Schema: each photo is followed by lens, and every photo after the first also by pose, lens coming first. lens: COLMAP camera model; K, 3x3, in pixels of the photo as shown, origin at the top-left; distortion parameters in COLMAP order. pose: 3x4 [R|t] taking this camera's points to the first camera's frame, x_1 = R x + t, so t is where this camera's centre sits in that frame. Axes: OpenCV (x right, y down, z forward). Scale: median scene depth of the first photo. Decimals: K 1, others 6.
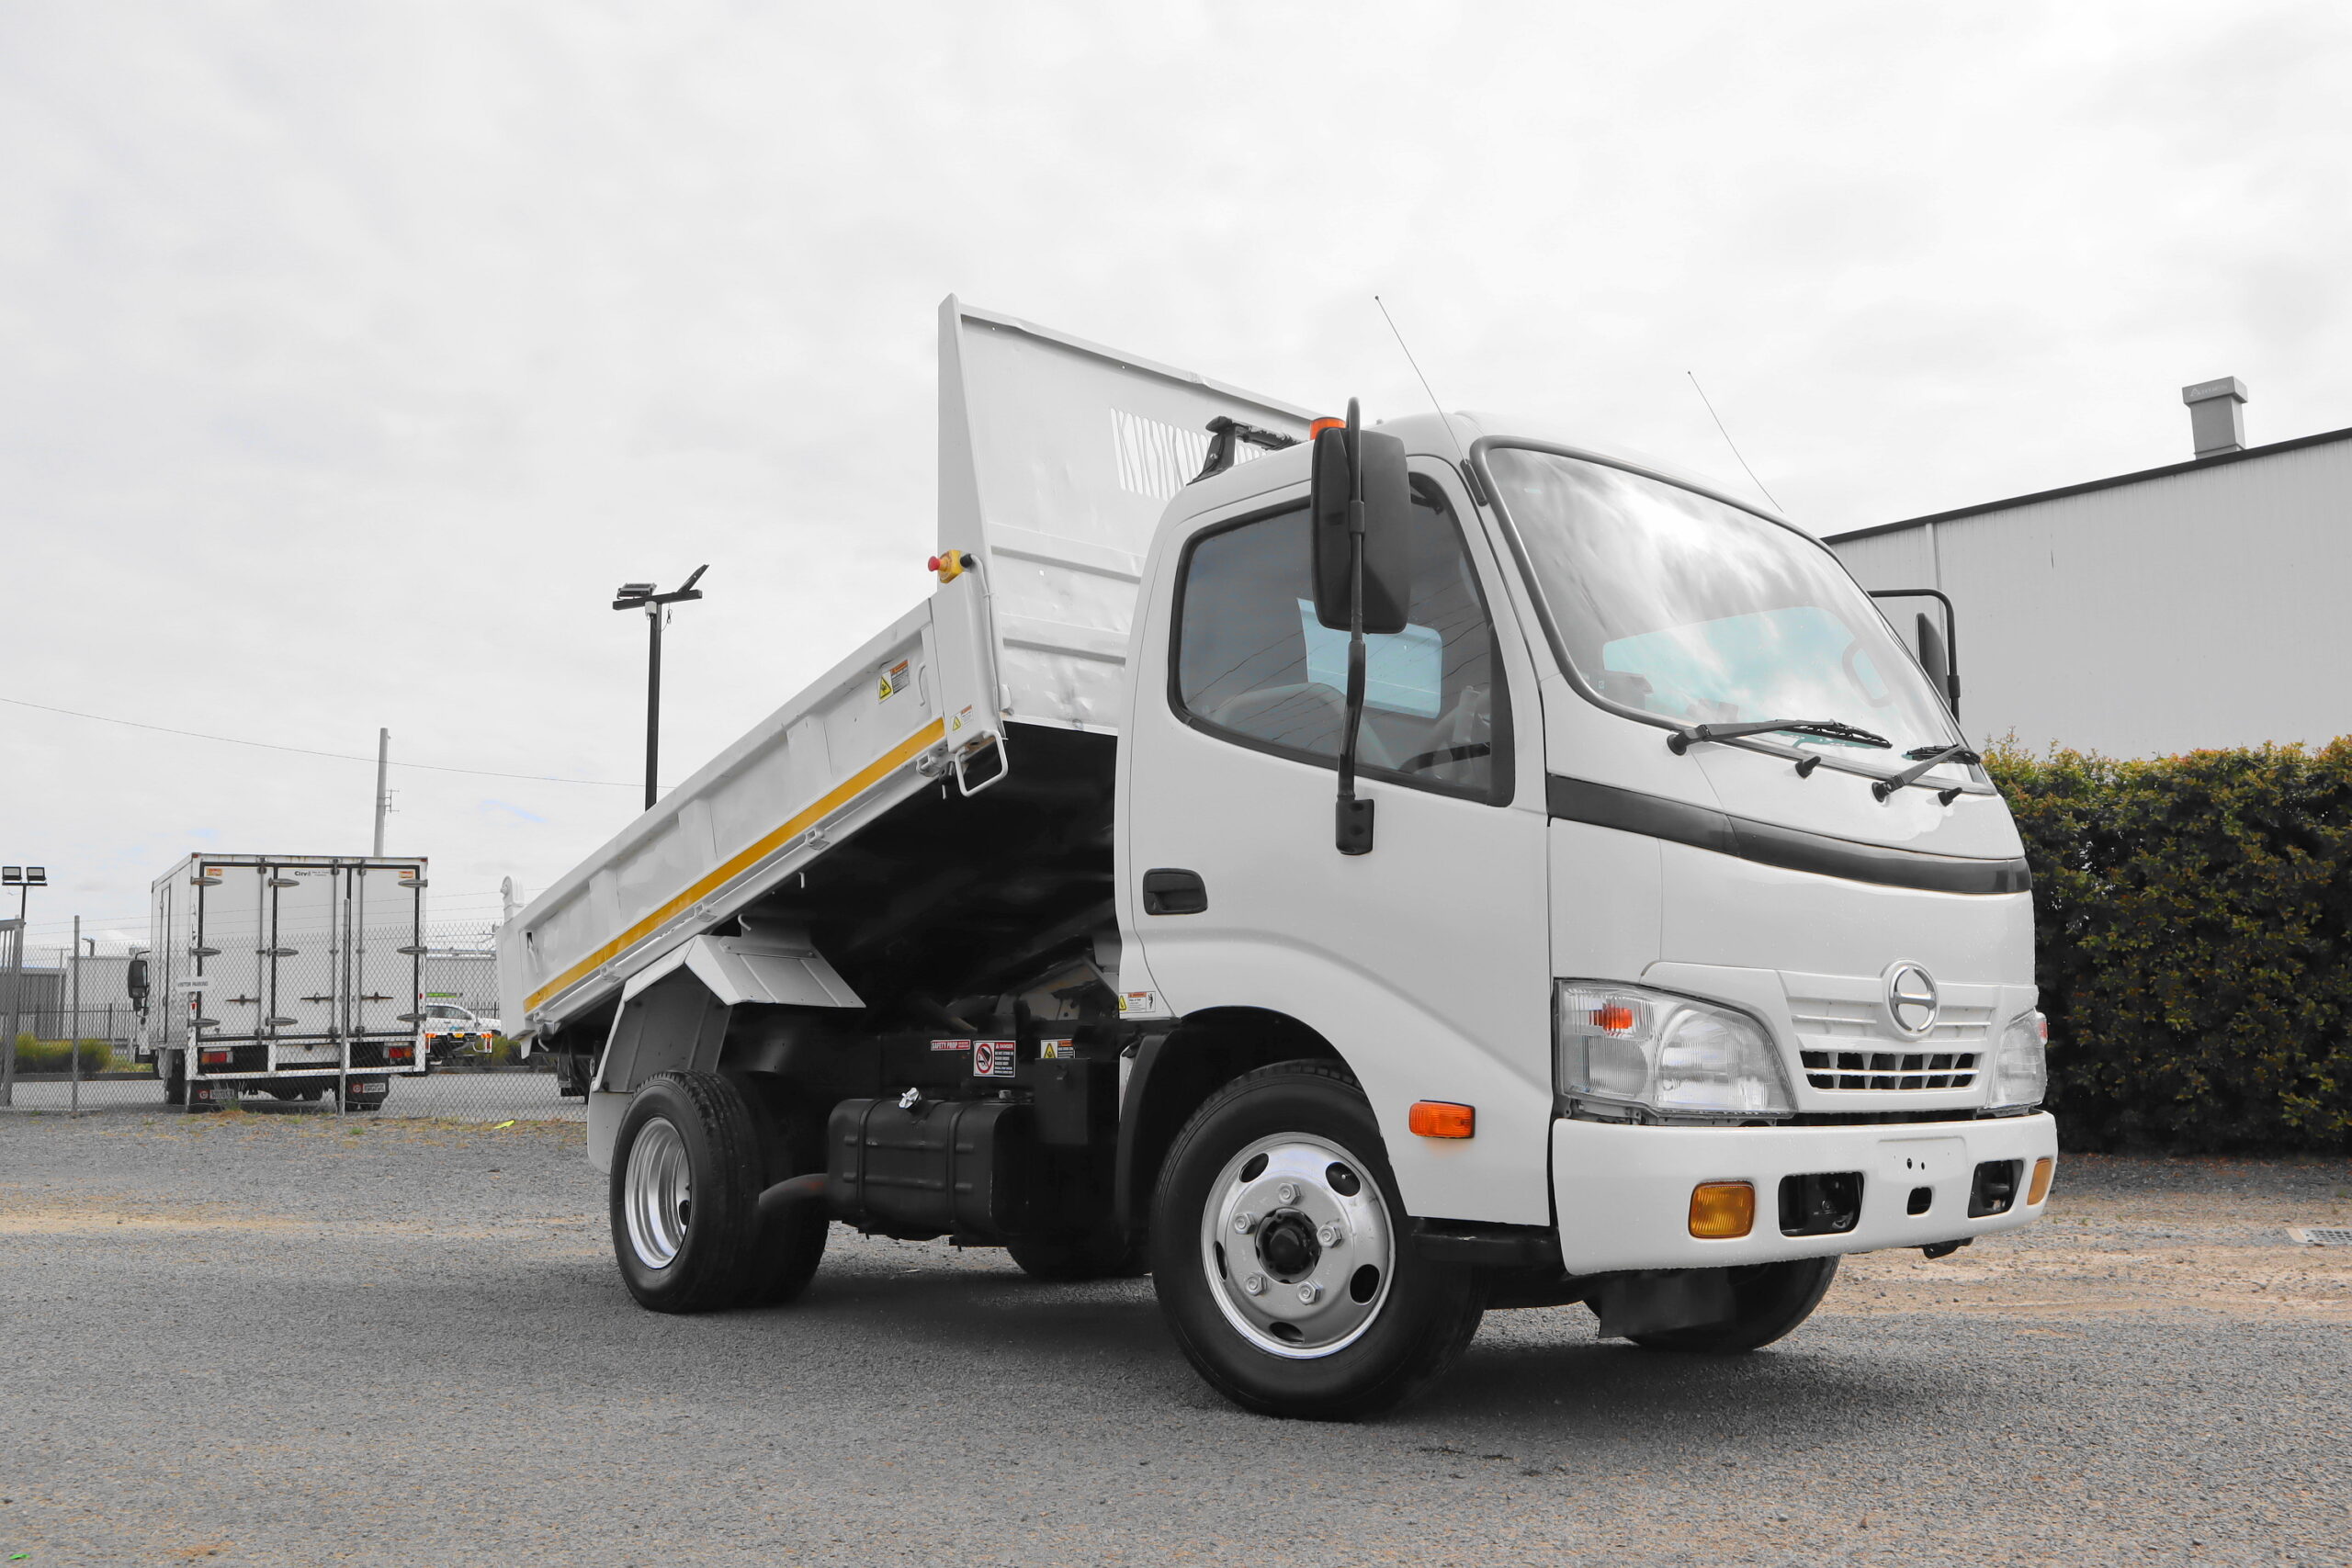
lens RADIAL K [[1878.8, 0, 1176.0], [0, 1878.8, 784.0], [0, 0, 1]] dist [-0.062906, 0.006467]
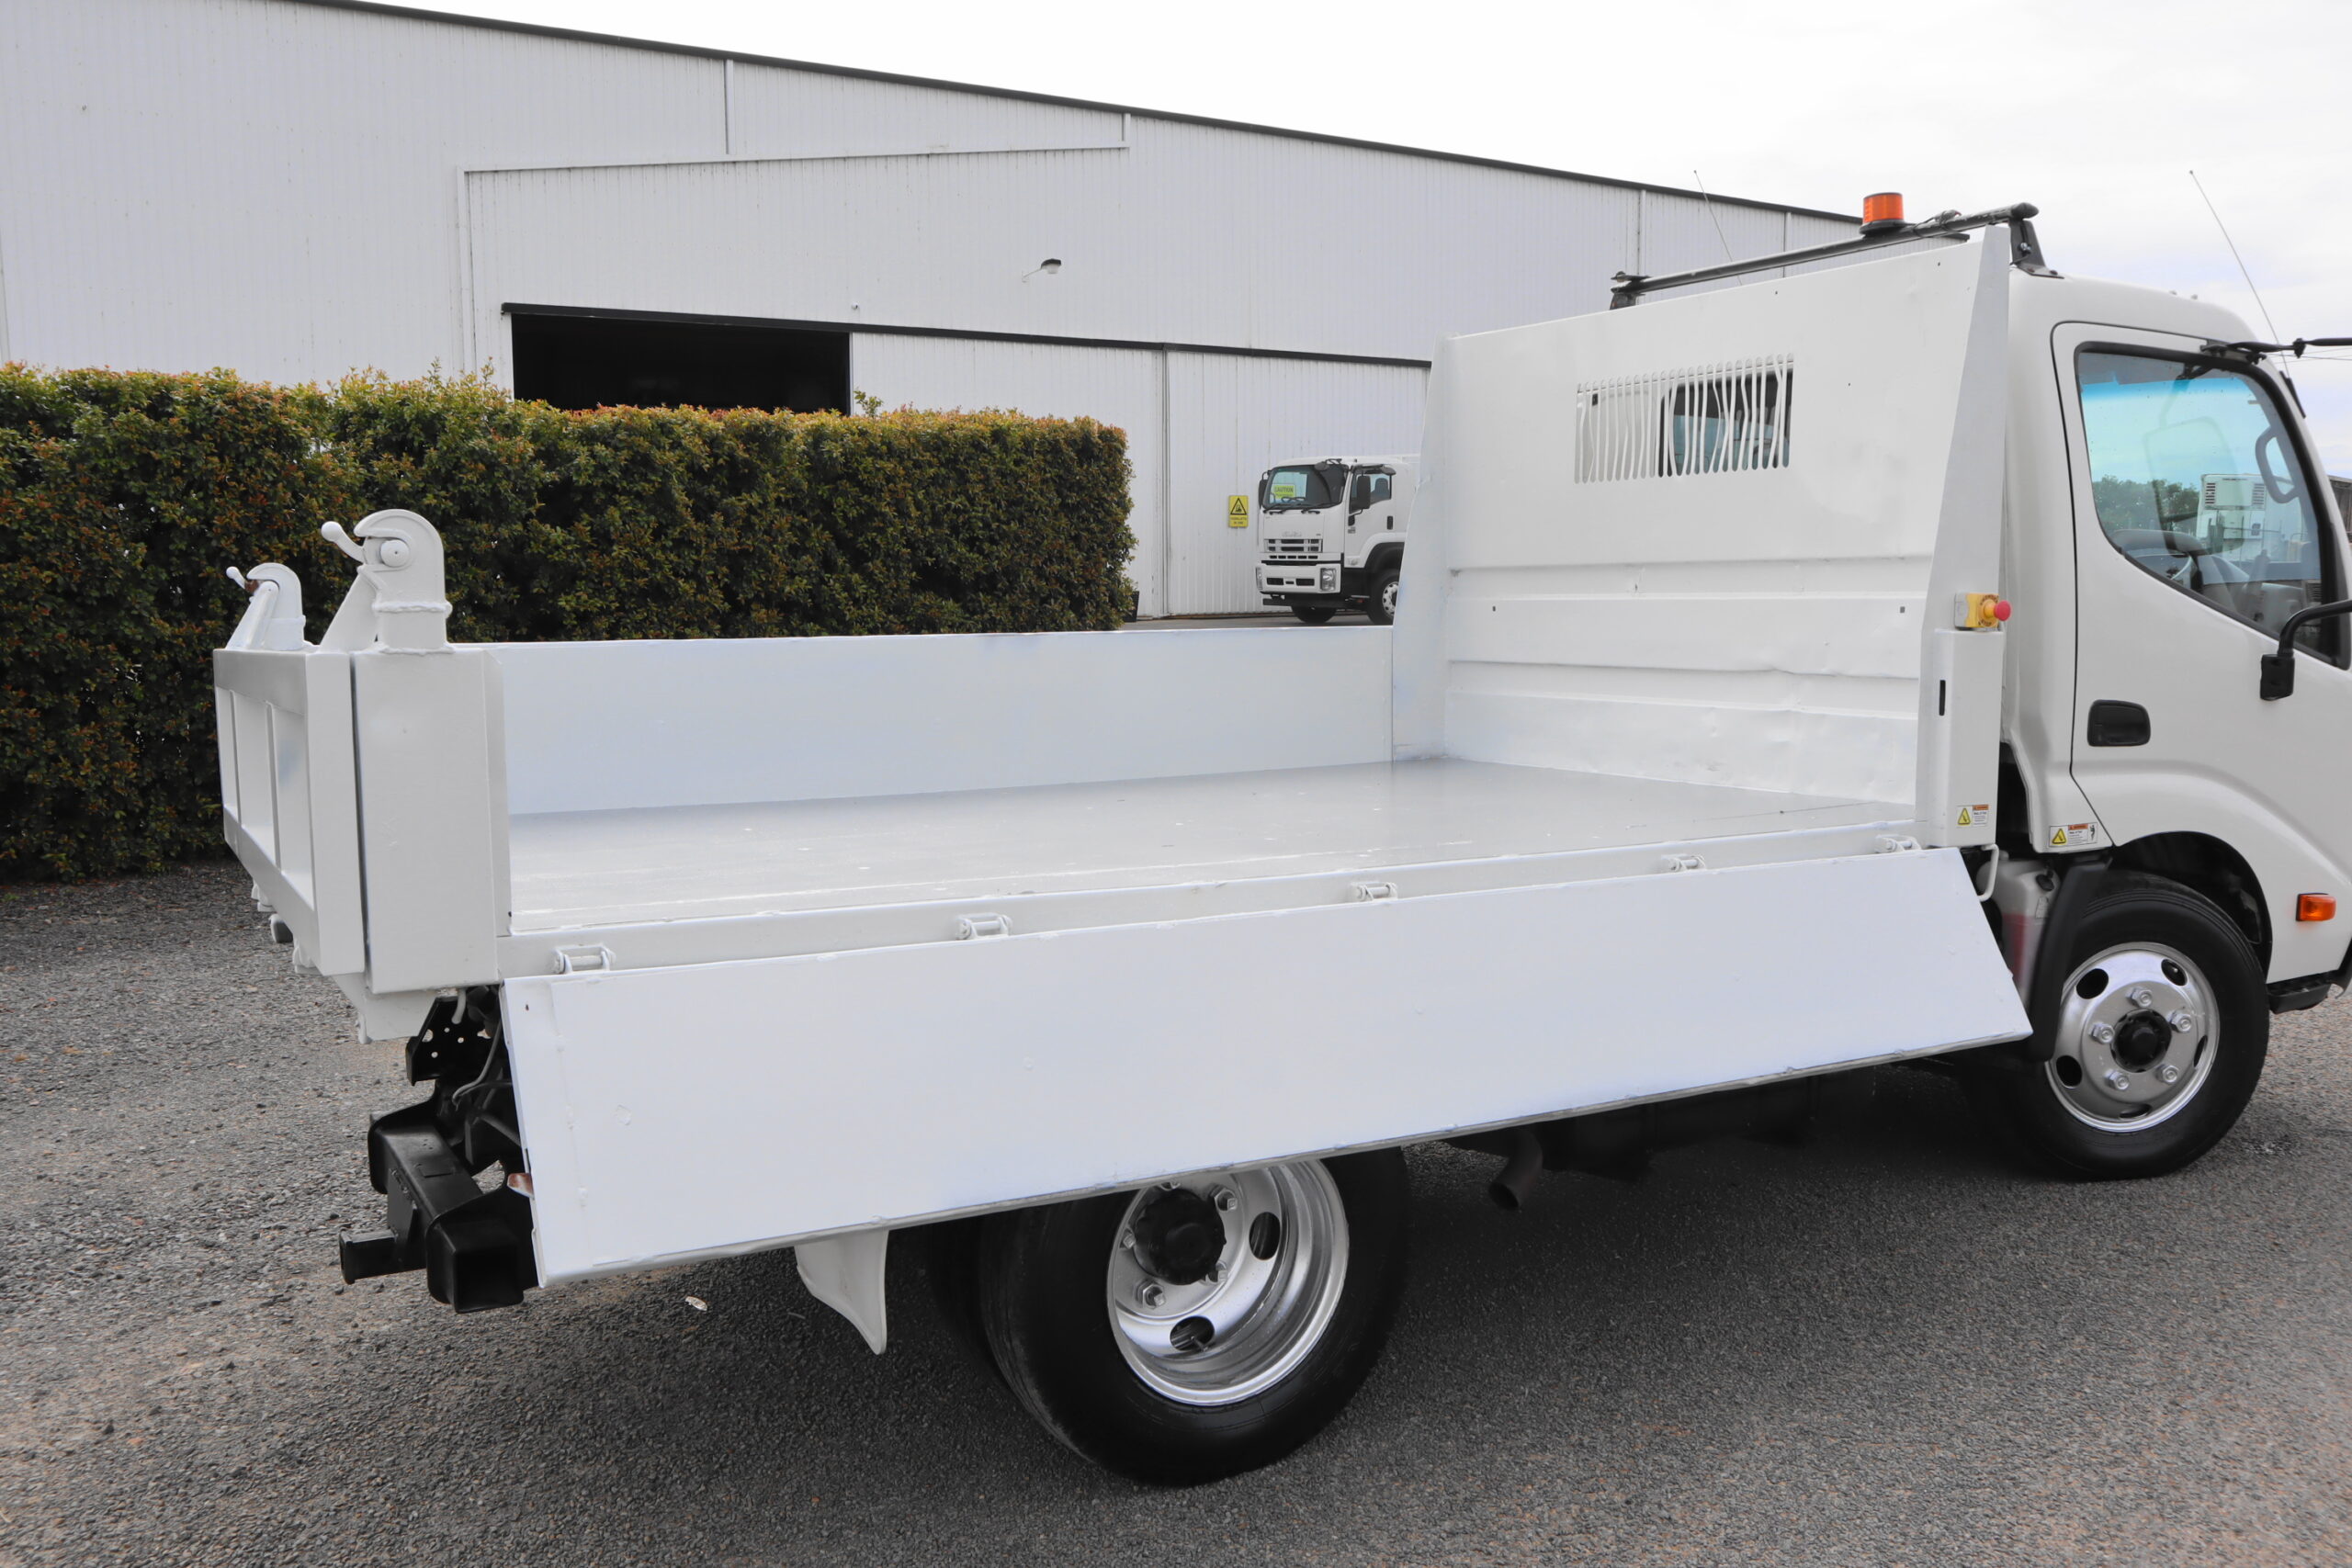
lens RADIAL K [[1964.5, 0, 1176.0], [0, 1964.5, 784.0], [0, 0, 1]] dist [-0.113163, 0.147128]
pose [[0.188094, -0.100617, 0.976984, -1.088109], [-0.131978, 0.983127, 0.126659, 0.024000], [-0.973243, -0.152764, 0.171641, 1.278659]]
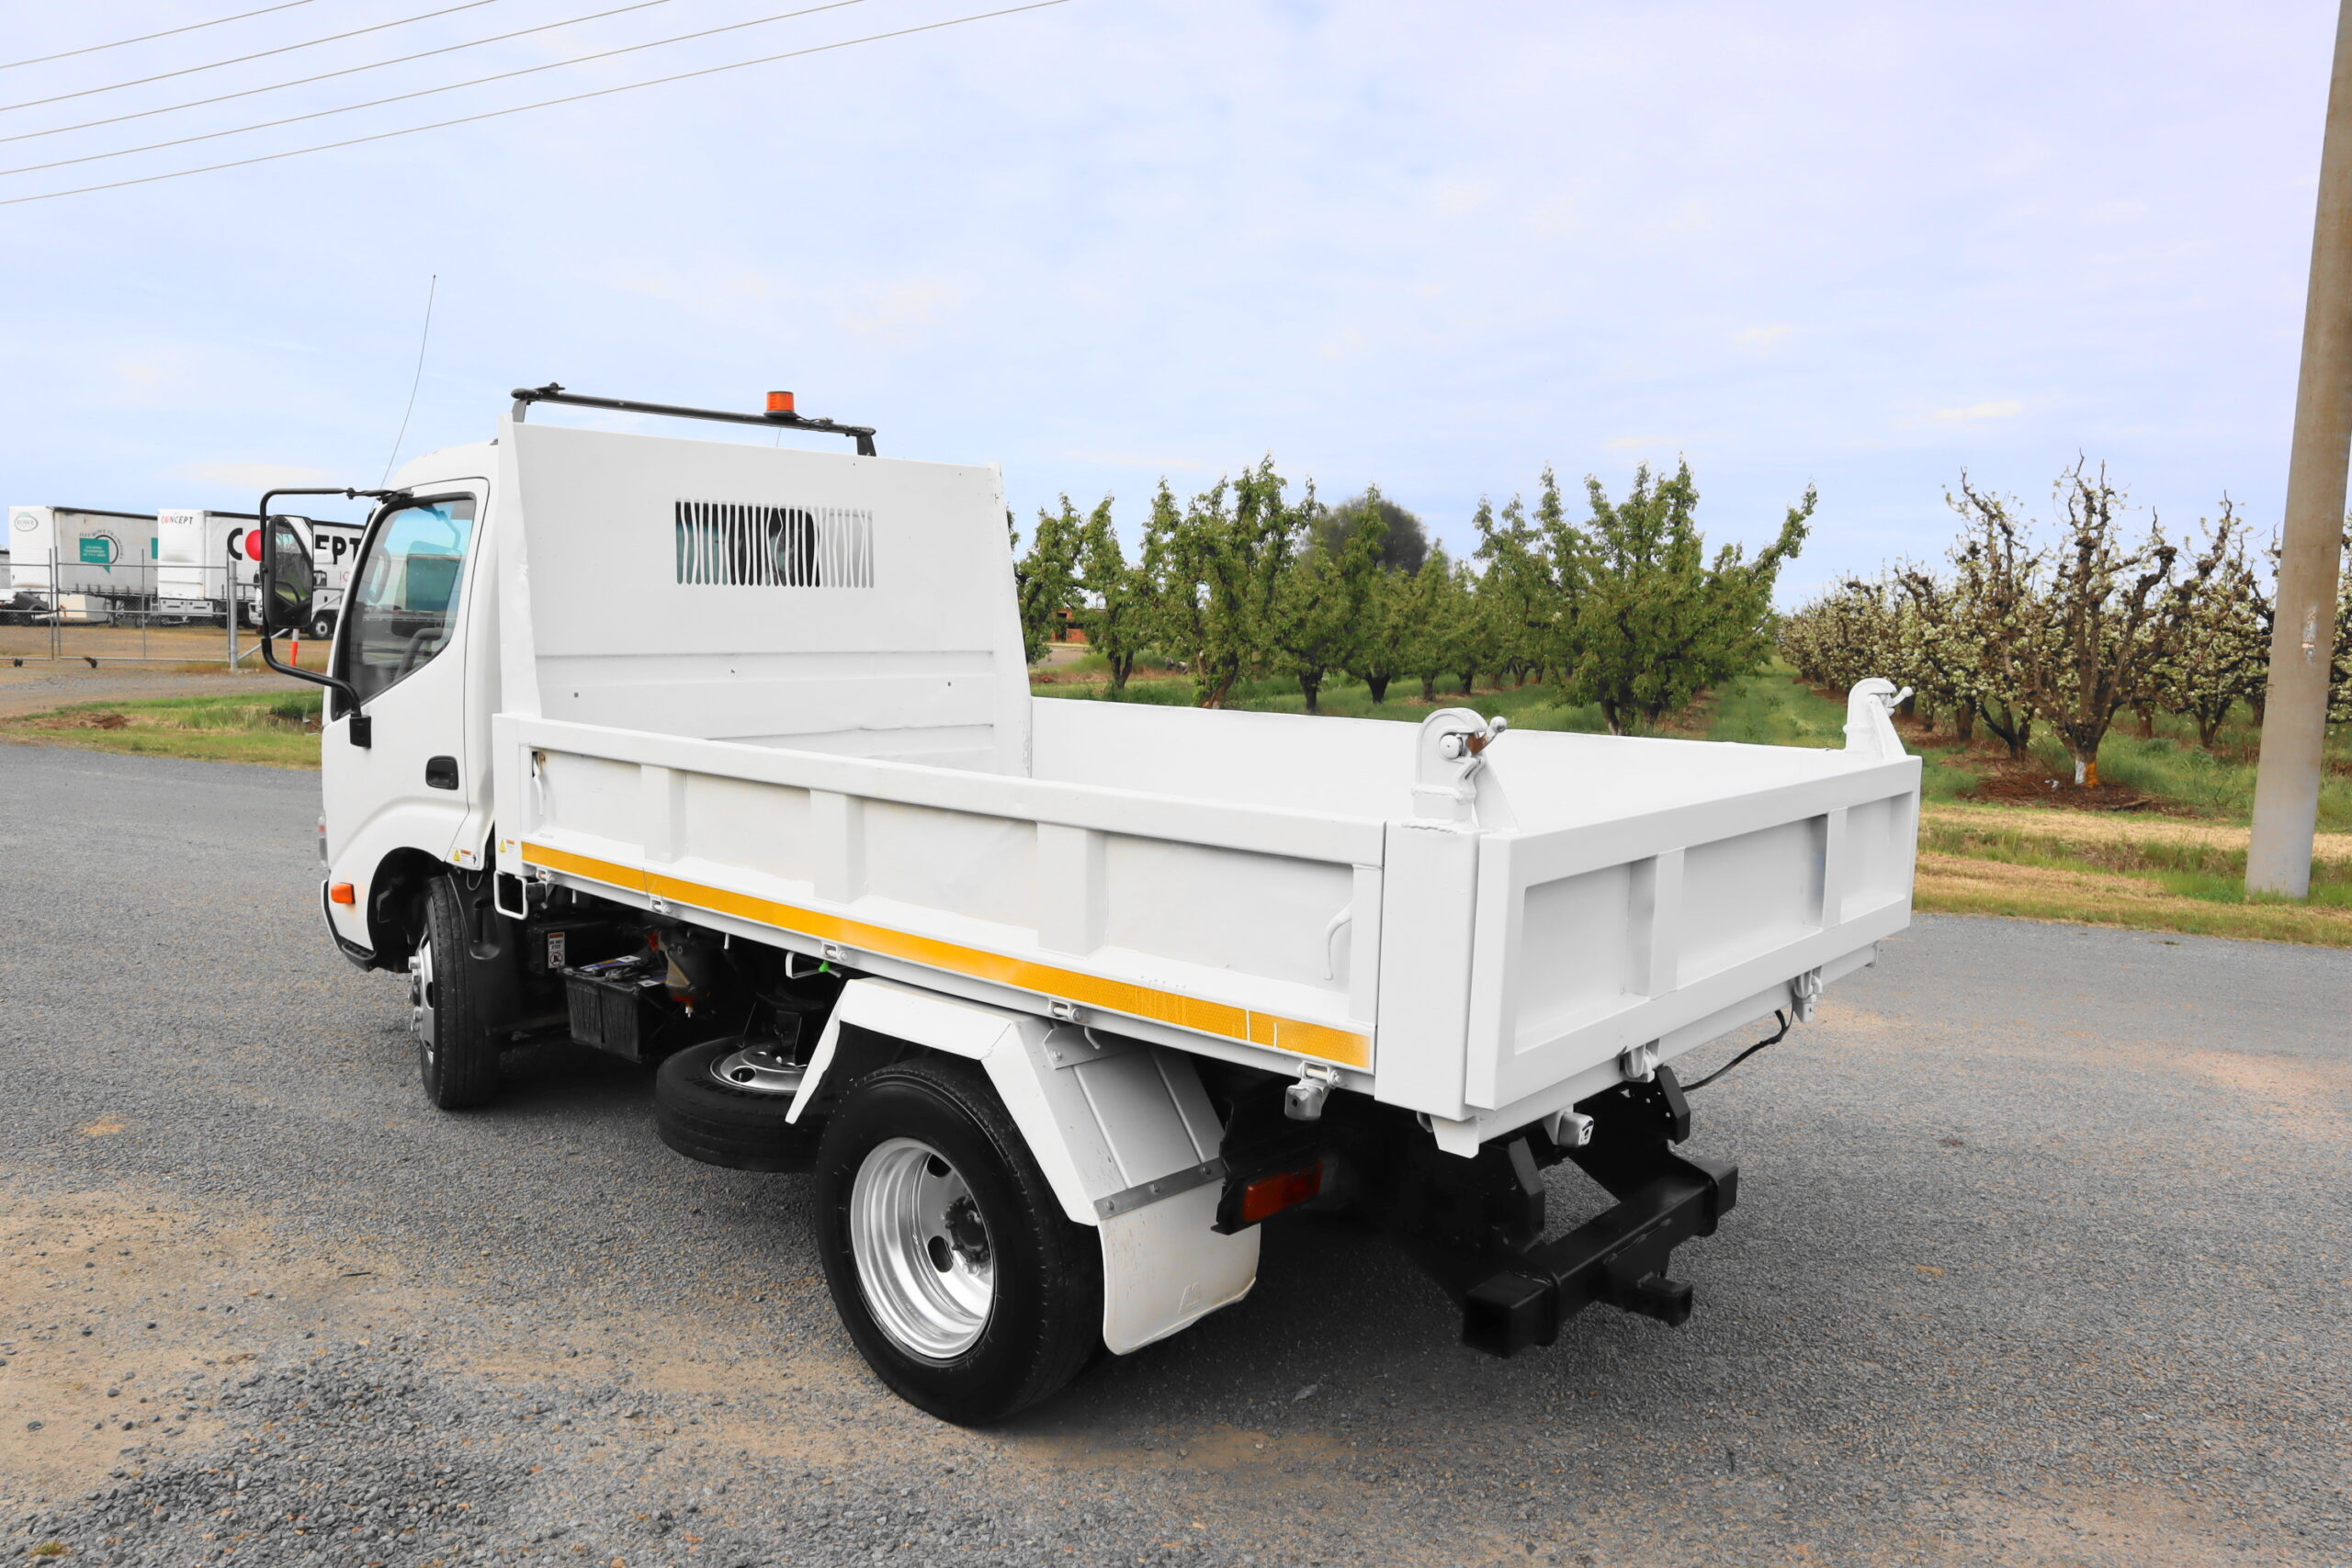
lens RADIAL K [[1617.7, 0, 1170.6], [0, 1617.7, 829.9], [0, 0, 1]] dist [-0.111139, 0.061019]
pose [[-0.989778, -0.010952, -0.142196, -0.042553], [-0.009428, 0.999891, -0.011388, 0.145730], [0.142306, -0.009931, -0.989773, 2.438185]]
